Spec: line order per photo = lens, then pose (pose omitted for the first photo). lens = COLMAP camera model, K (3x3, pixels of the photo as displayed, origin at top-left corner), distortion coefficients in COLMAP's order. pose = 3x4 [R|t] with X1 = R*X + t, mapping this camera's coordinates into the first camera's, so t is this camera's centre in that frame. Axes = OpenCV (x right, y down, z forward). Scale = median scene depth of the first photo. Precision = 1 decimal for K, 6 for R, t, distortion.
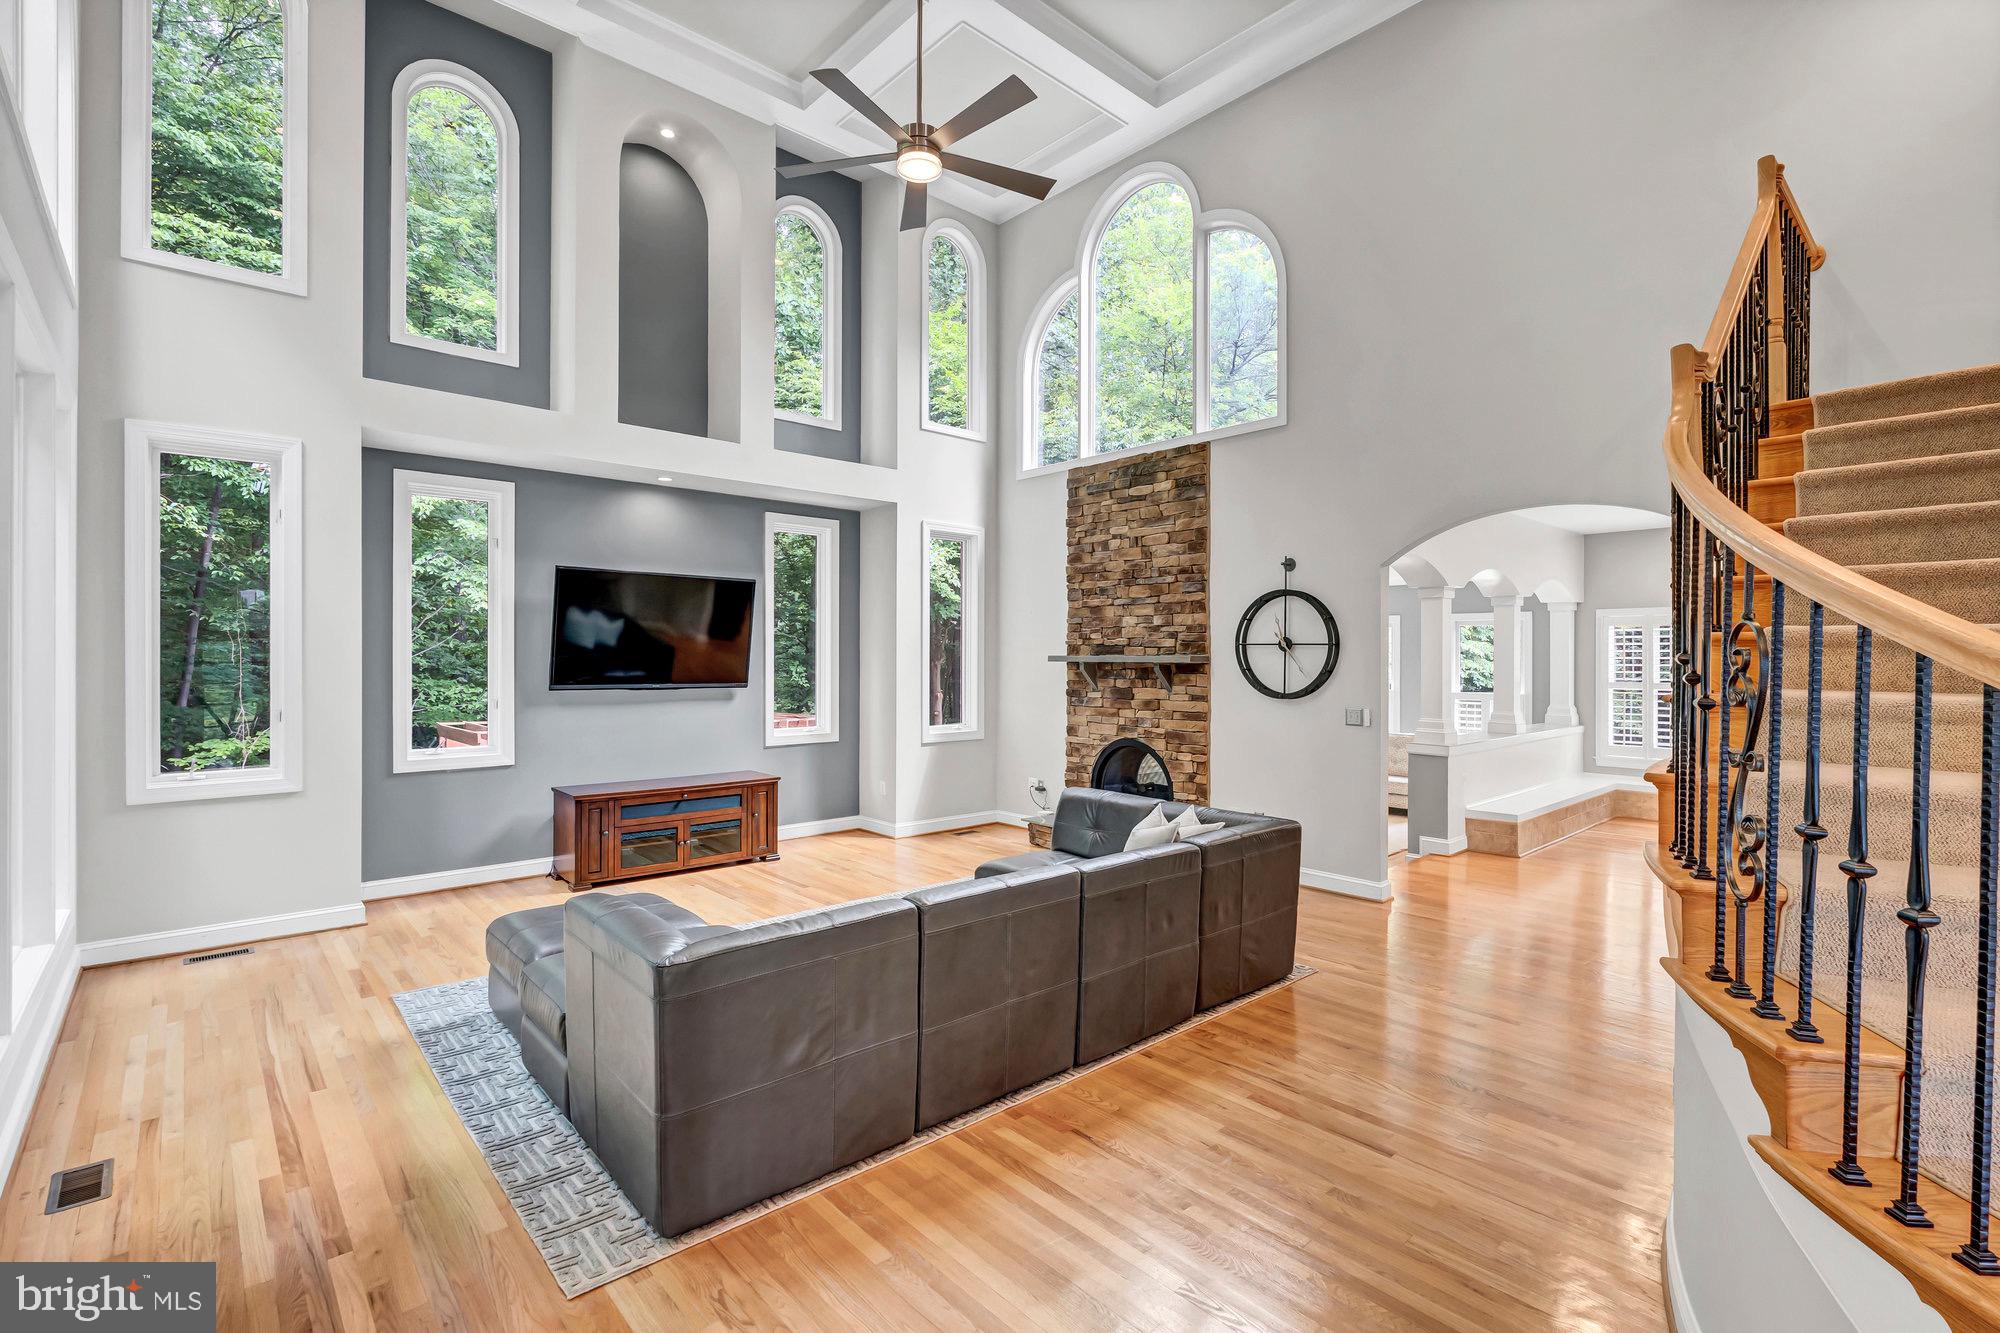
lens RADIAL K [[902.1, 0, 1004.0], [0, 902.1, 663.1], [0, 0, 1]] dist [-0.004125, -0.000038]
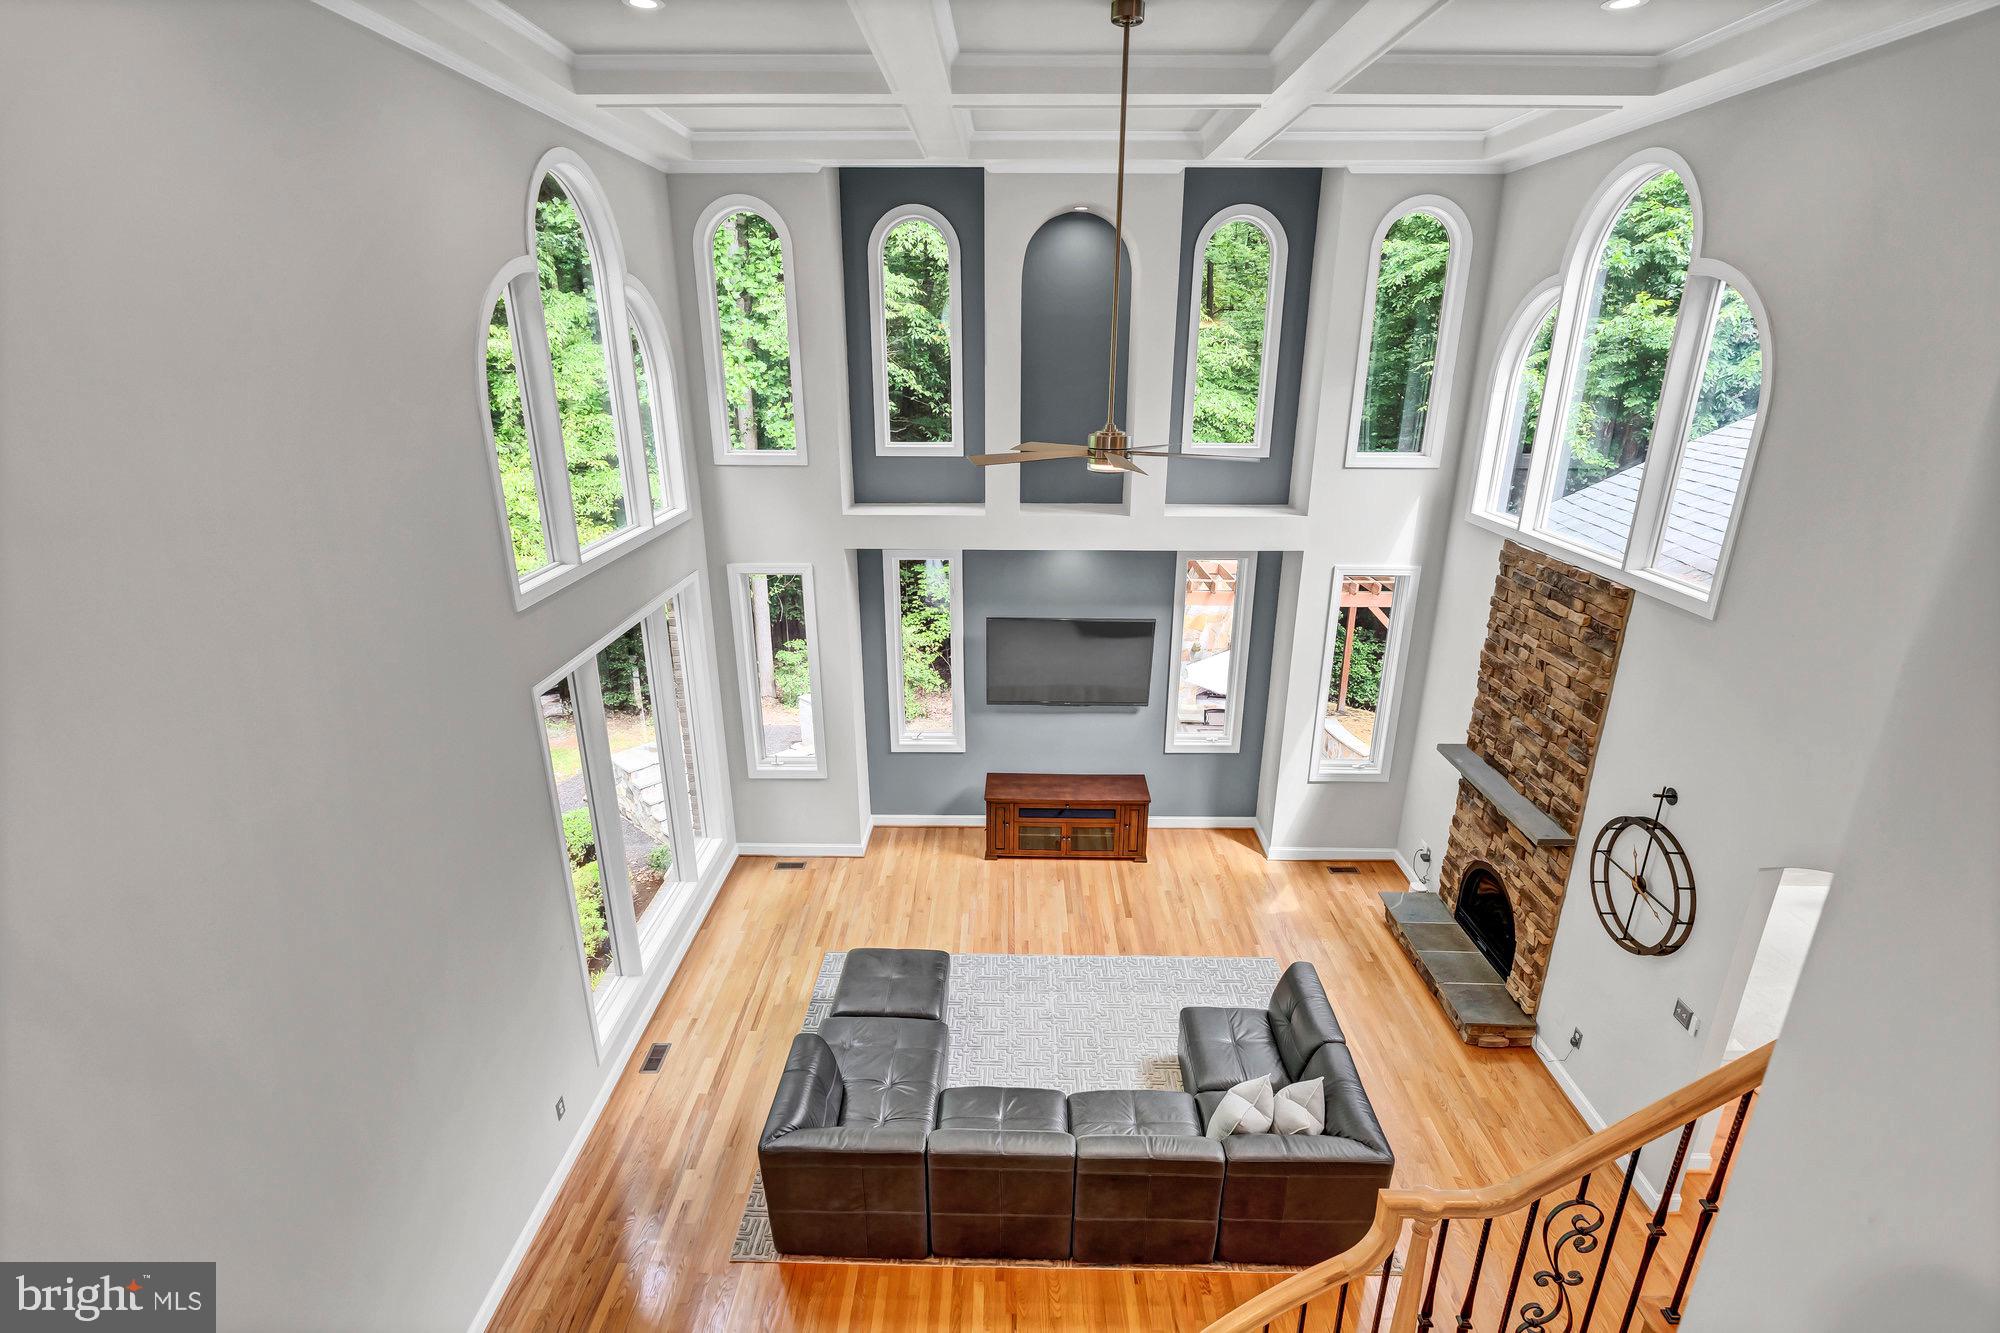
lens RADIAL K [[942.0, 0, 1003.1], [0, 942.0, 673.7], [0, 0, 1]] dist [-0.001864, -0.000304]
pose [[0.733663, 0.225101, -0.641146, 0.355428], [-0.001001, 0.943894, 0.330247, -0.431421], [0.679513, -0.241648, 0.692726, 0.069686]]
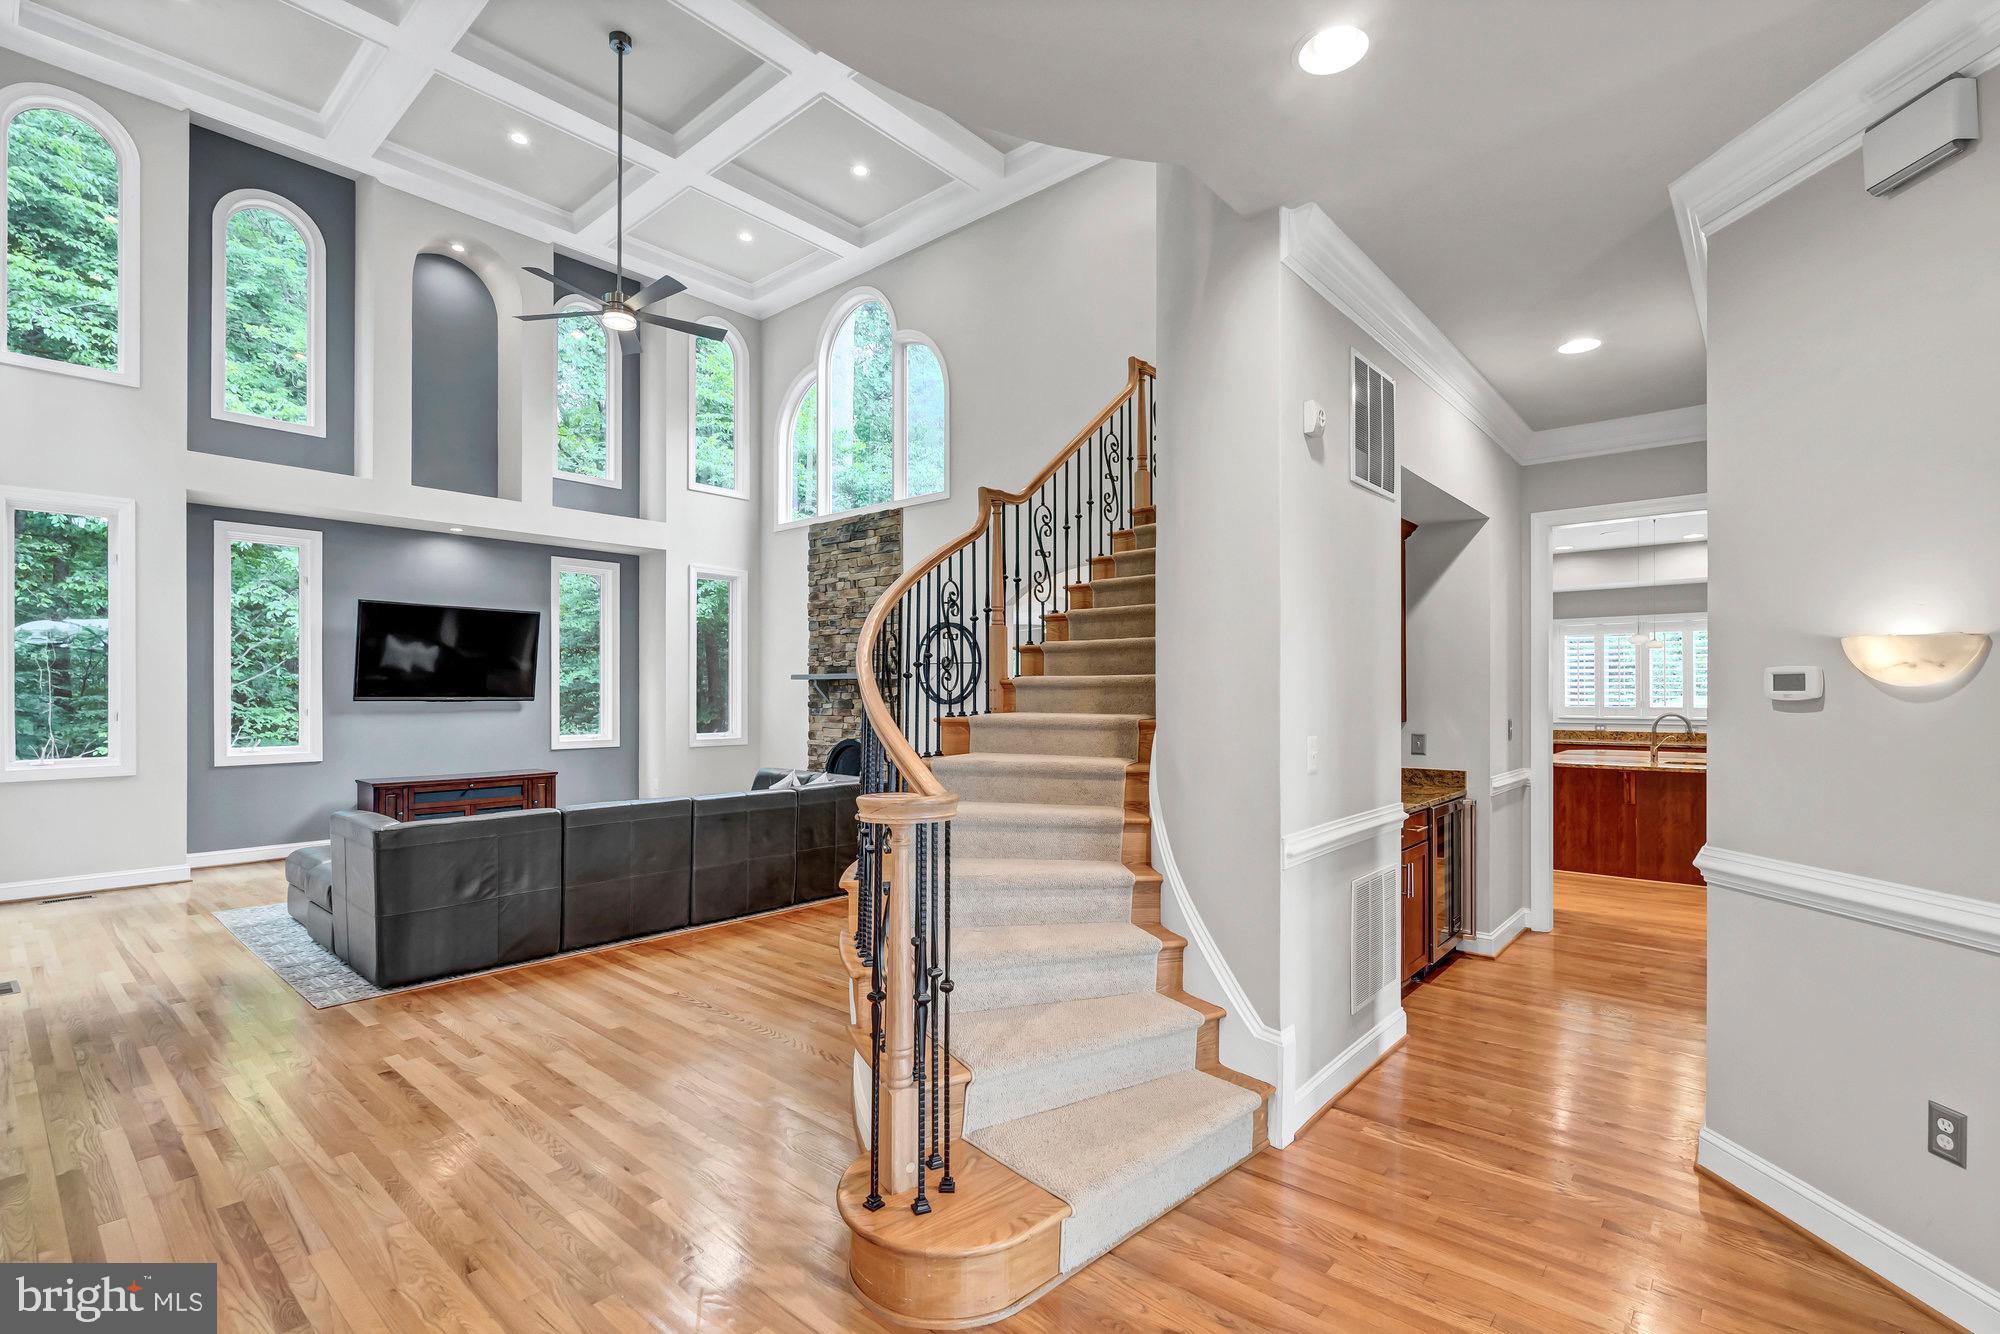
lens RADIAL K [[911.0, 0, 1001.8], [0, 911.0, 693.1], [0, 0, 1]] dist [-0.001376, -0.000396]
pose [[0.993178, -0.003441, 0.116561, 0.212051], [0.003941, 0.999984, -0.004061, 0.026093], [-0.116545, 0.004493, 0.993175, -0.310616]]
